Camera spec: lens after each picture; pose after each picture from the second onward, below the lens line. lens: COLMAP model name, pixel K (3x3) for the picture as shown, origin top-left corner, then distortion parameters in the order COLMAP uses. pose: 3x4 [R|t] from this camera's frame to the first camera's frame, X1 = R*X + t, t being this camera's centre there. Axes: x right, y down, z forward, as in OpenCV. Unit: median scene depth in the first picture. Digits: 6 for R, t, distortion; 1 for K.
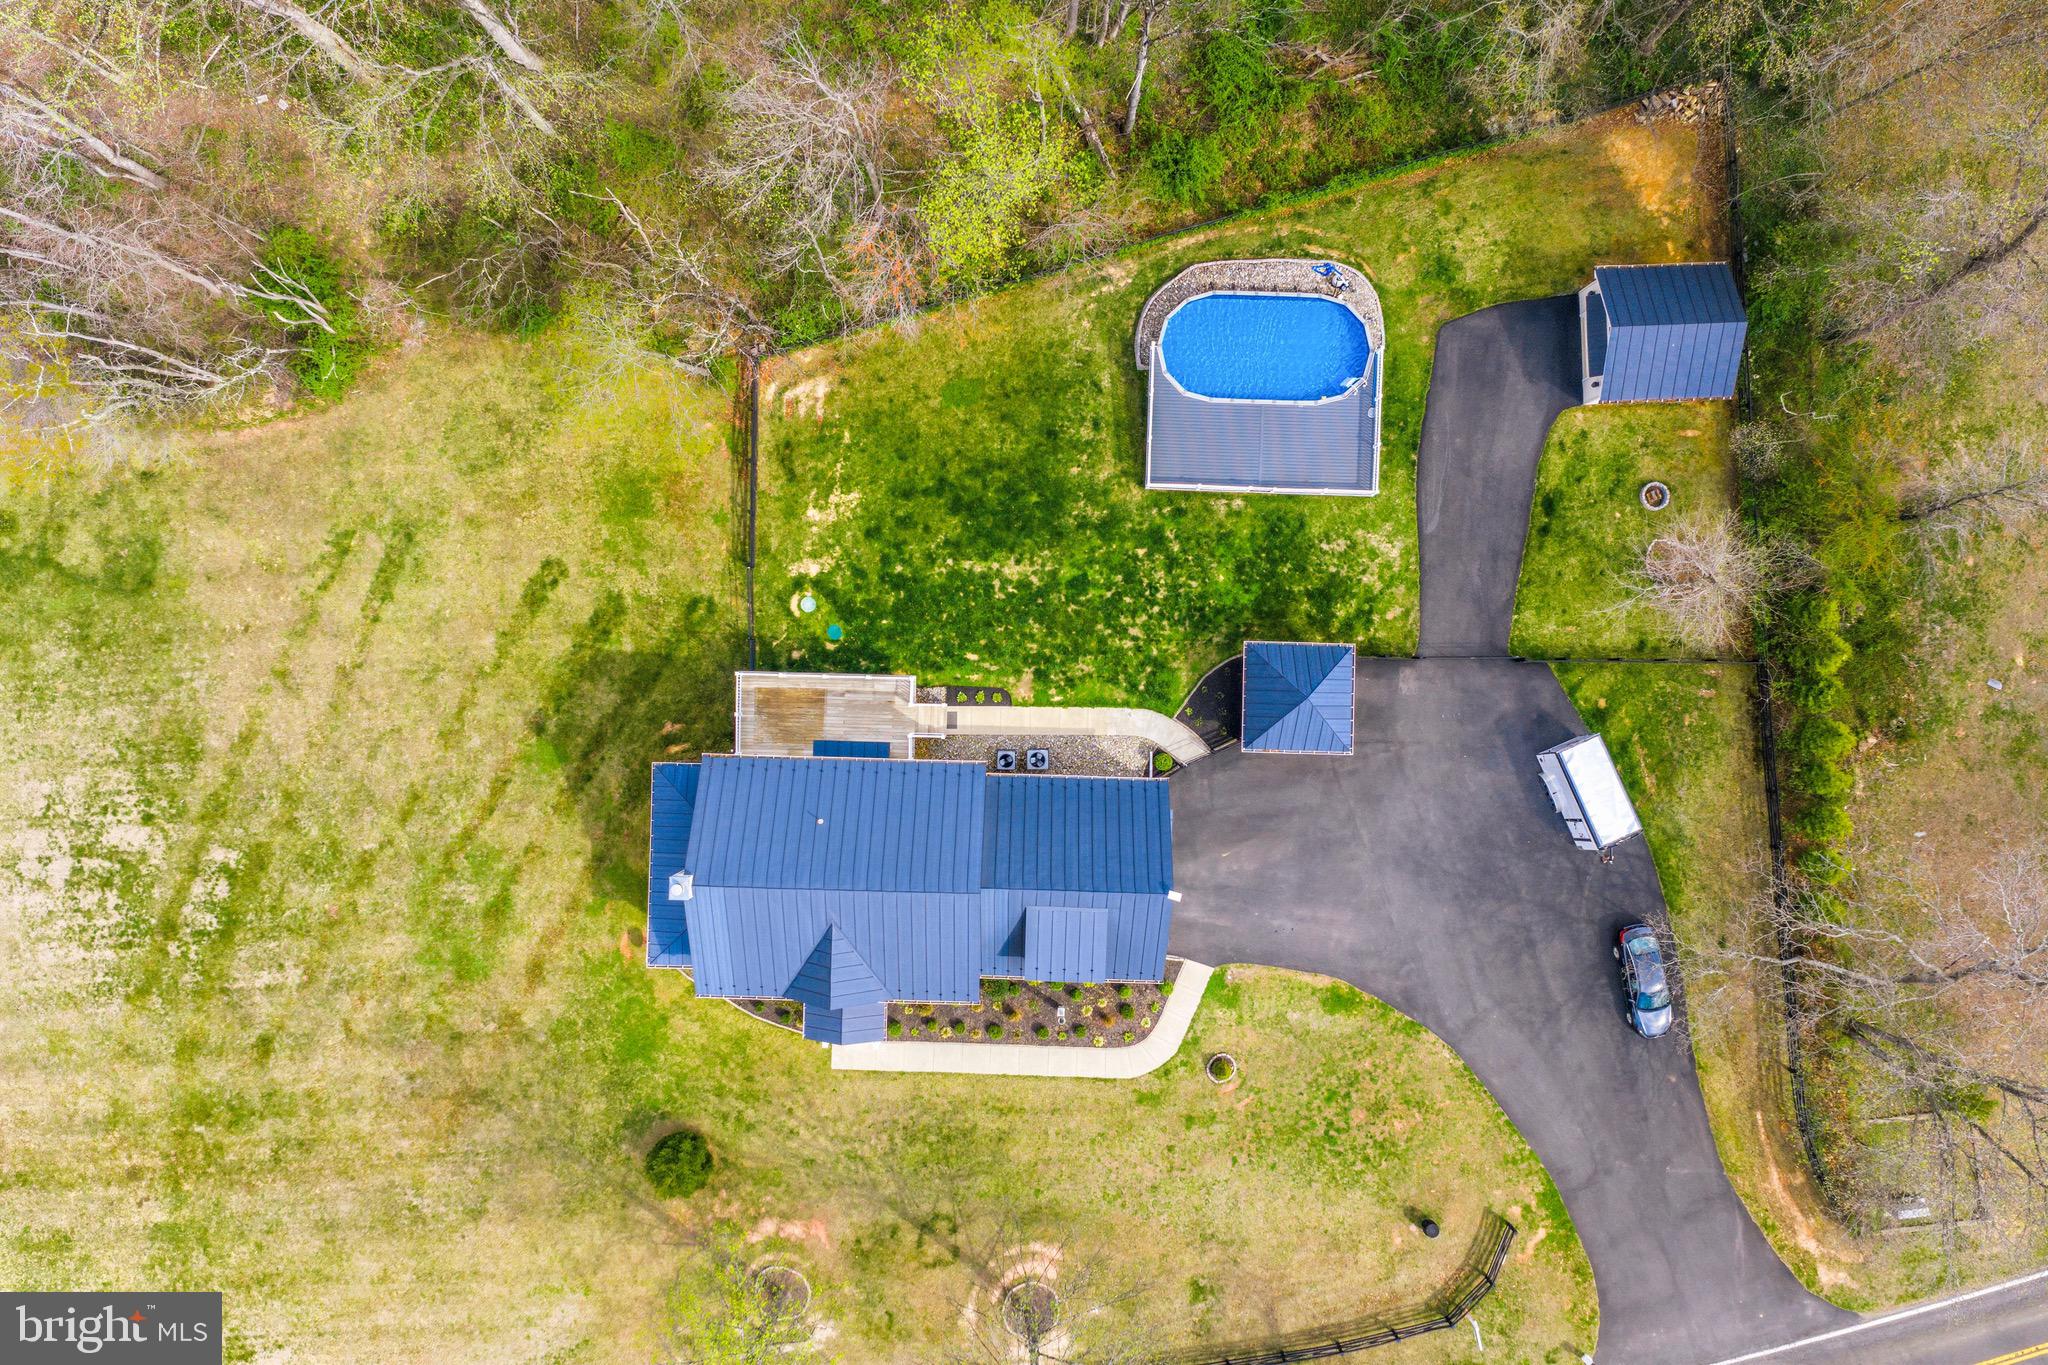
lens RADIAL K [[1690.8, 0, 1019.6], [0, 1690.8, 681.1], [0, 0, 1]] dist [0.029016, -0.027556]
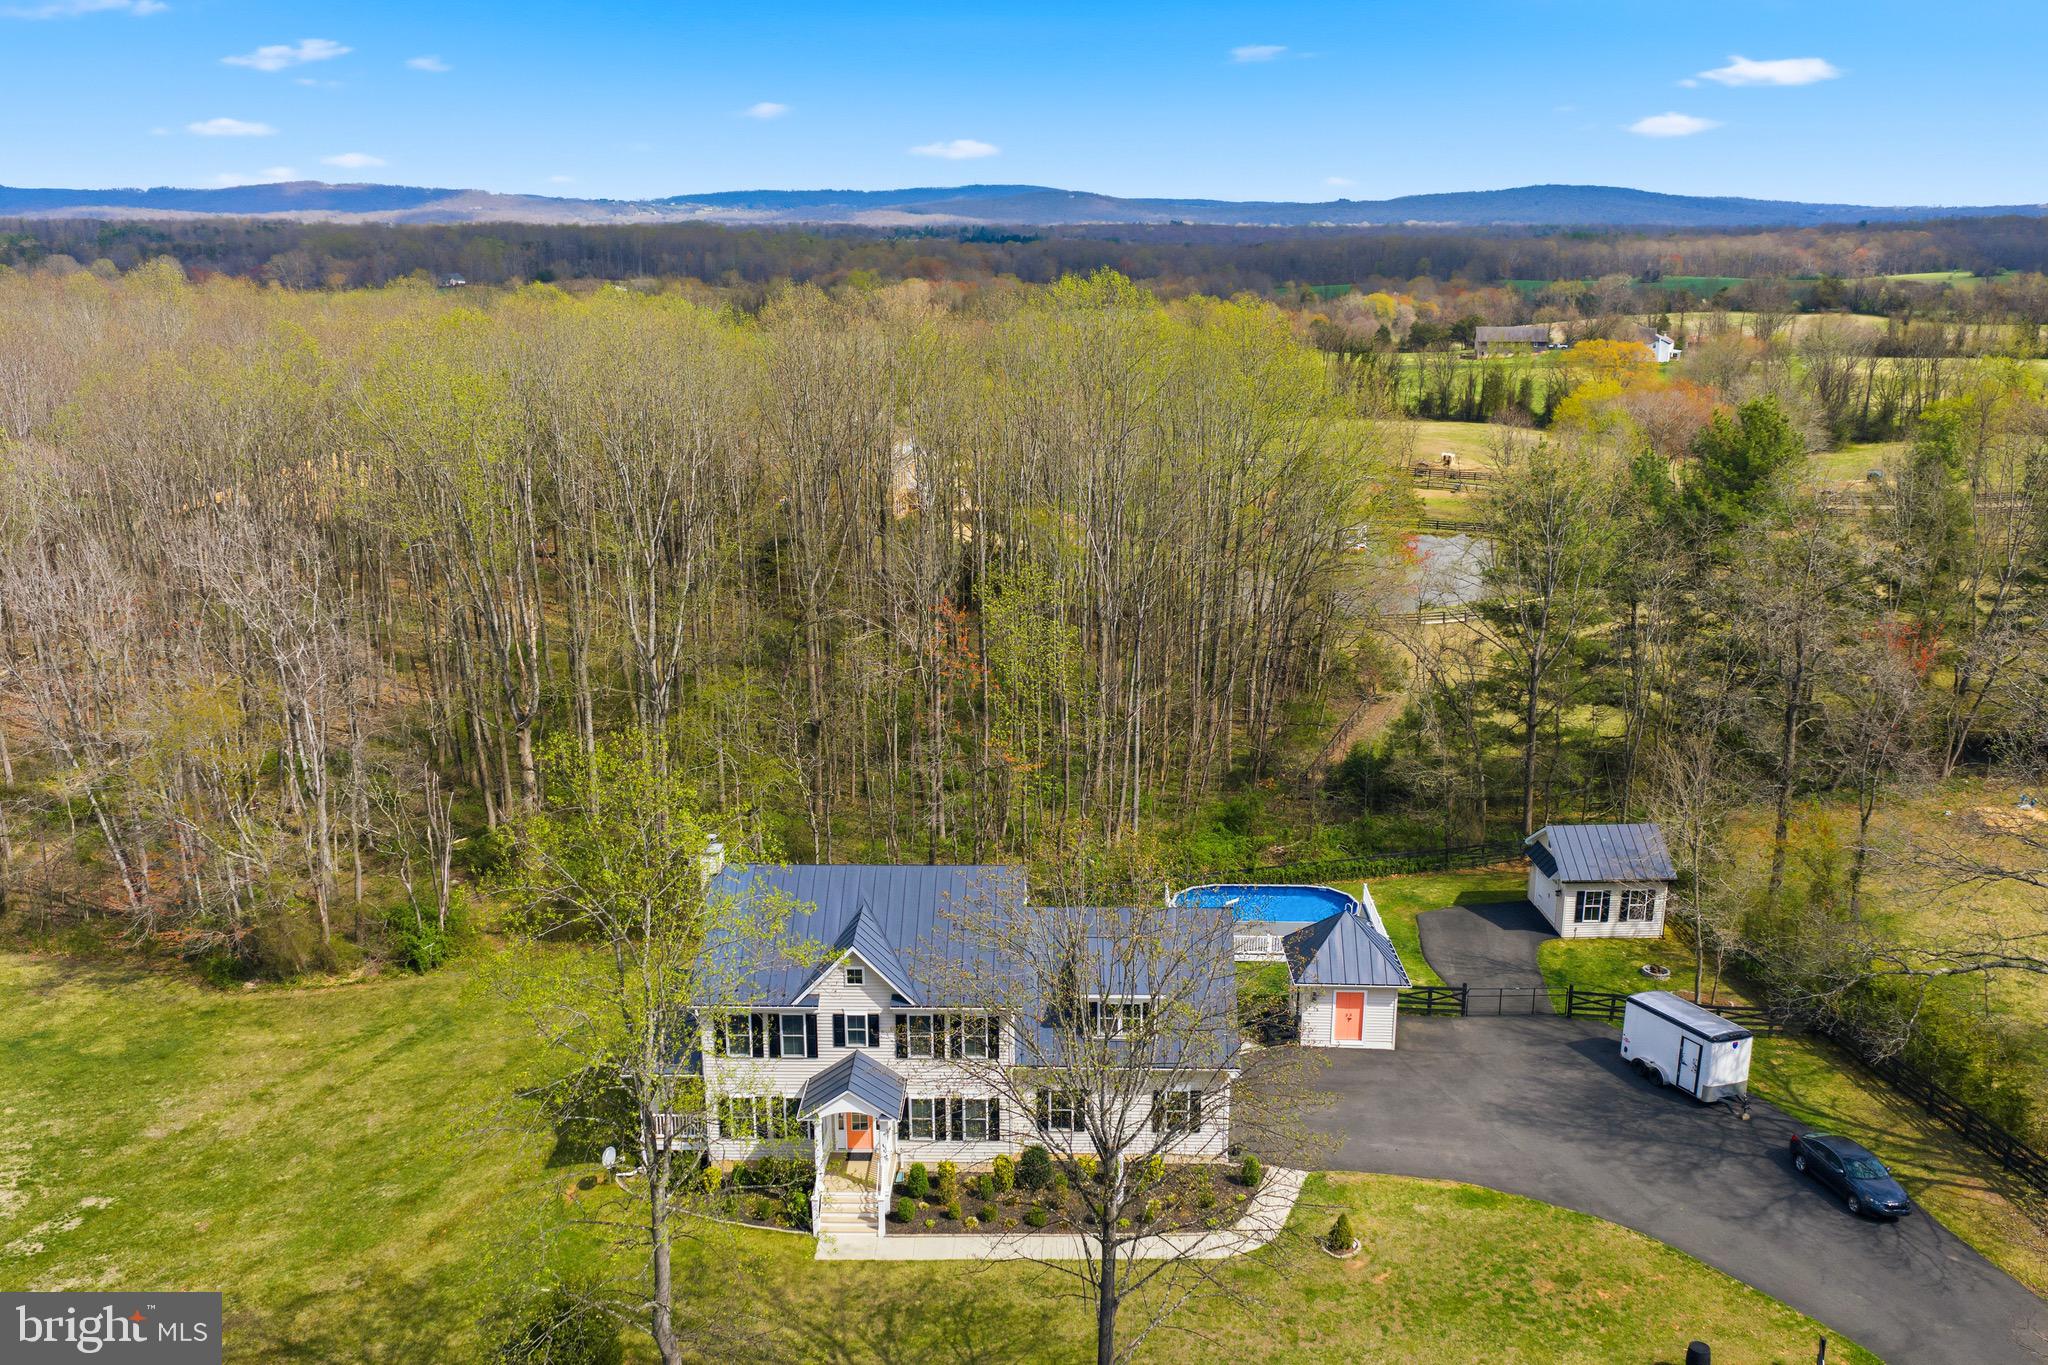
lens RADIAL K [[1690.8, 0, 1023.8], [0, 1690.8, 673.5], [0, 0, 1]] dist [0.029016, -0.027556]
pose [[0.999969, 0.006143, 0.004936, -0.024811], [0.003159, 0.261406, -0.965224, 0.866266], [-0.007219, 0.965209, 0.261379, 0.553690]]
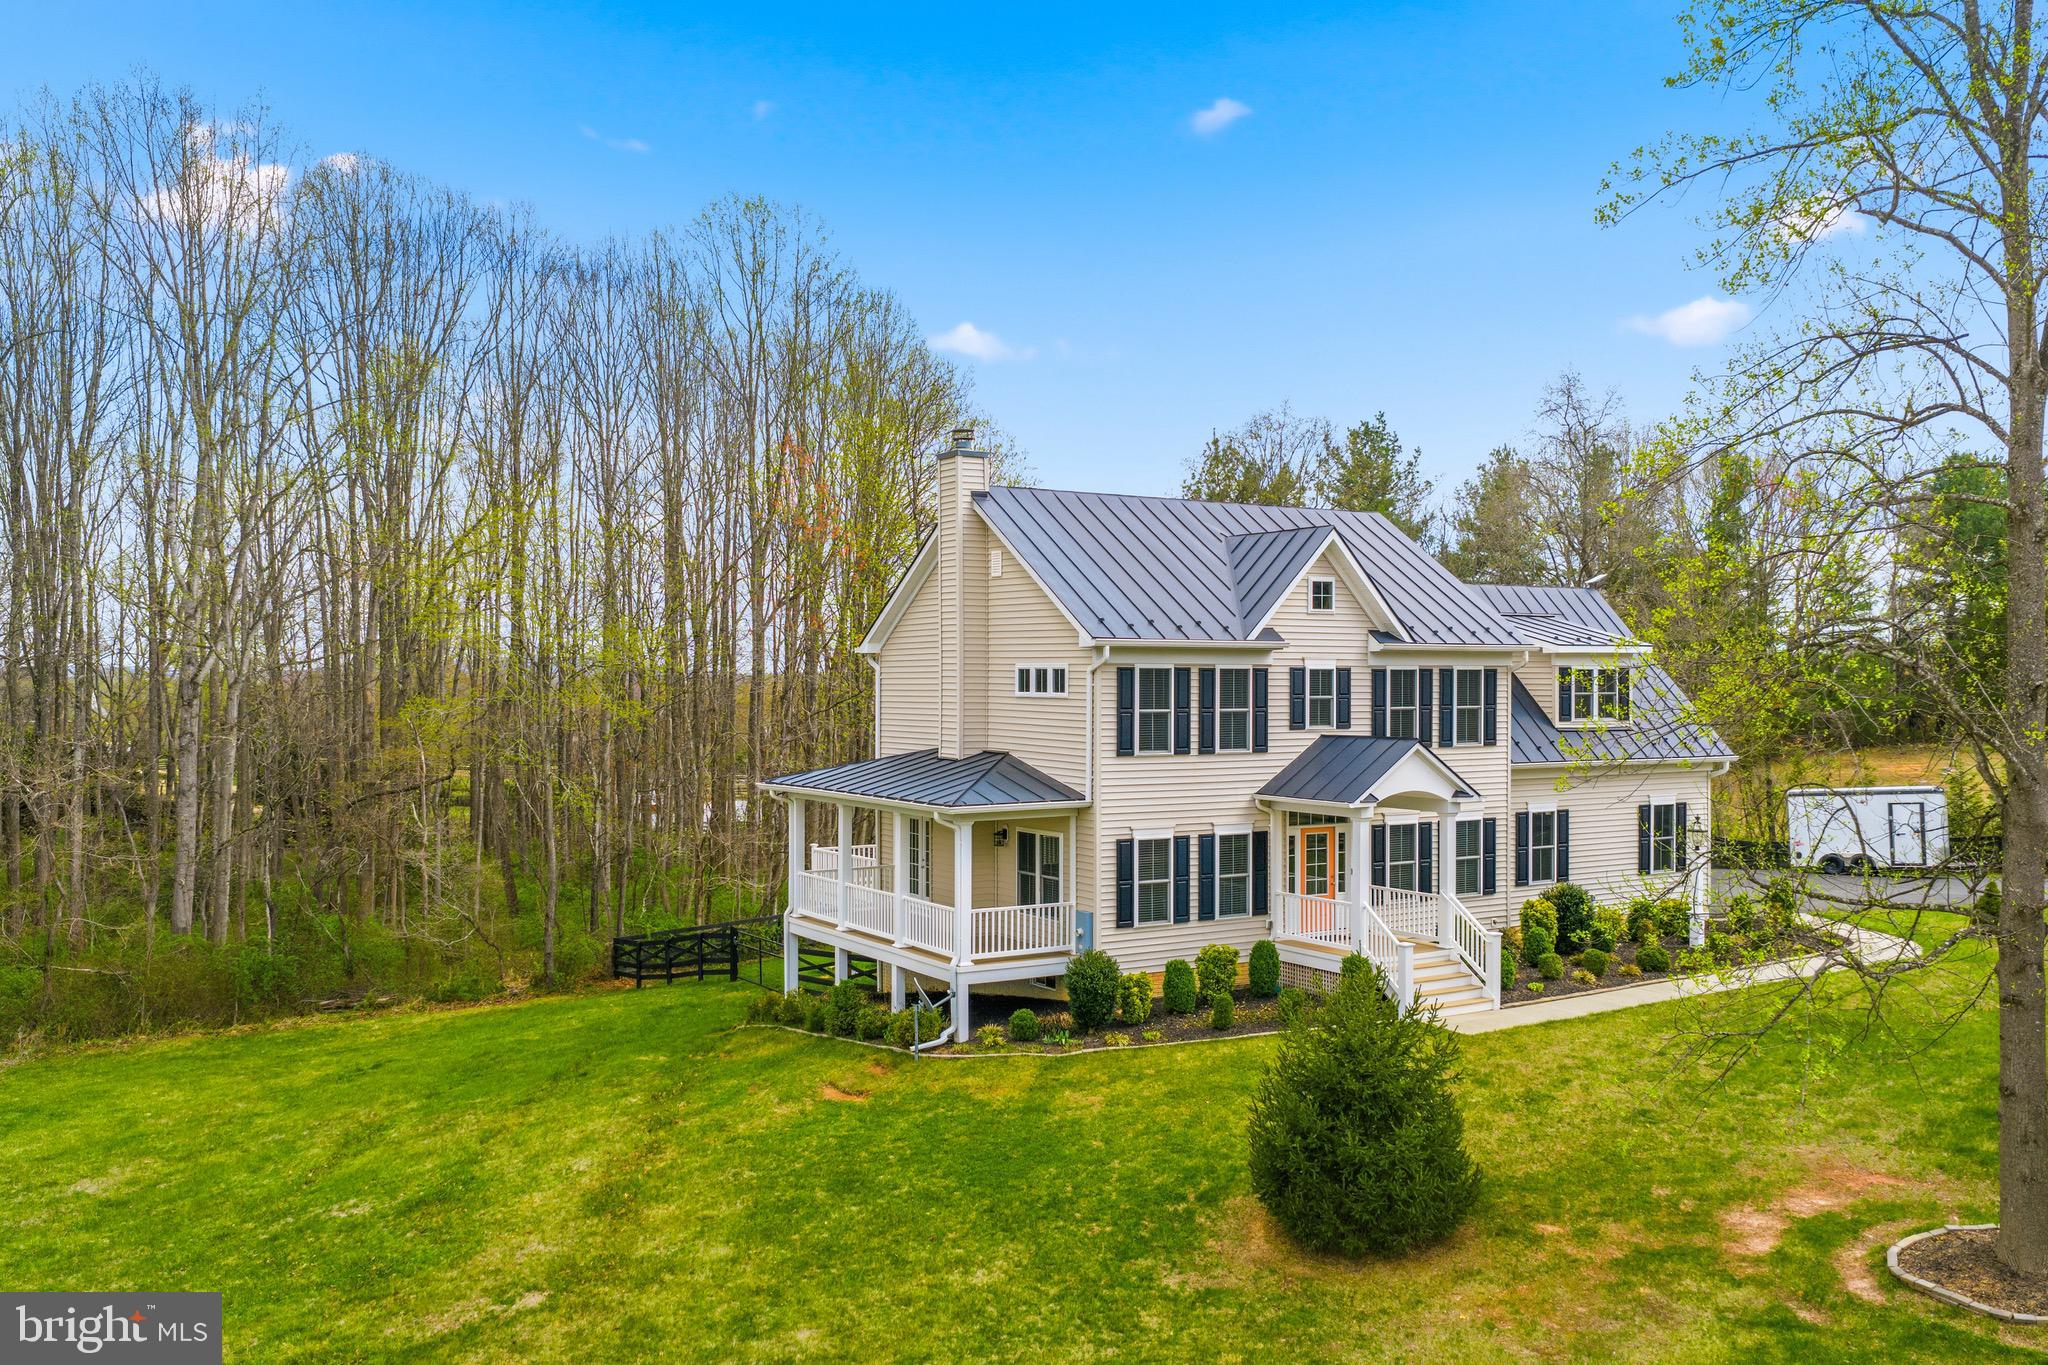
lens RADIAL K [[1690.8, 0, 1015.1], [0, 1690.8, 693.7], [0, 0, 1]] dist [0.029016, -0.027556]
pose [[0.840244, 0.006518, 0.542169, -0.404611], [0.542177, 0.000504, -0.840264, 0.492792], [-0.005750, 0.999979, -0.003111, 0.913849]]
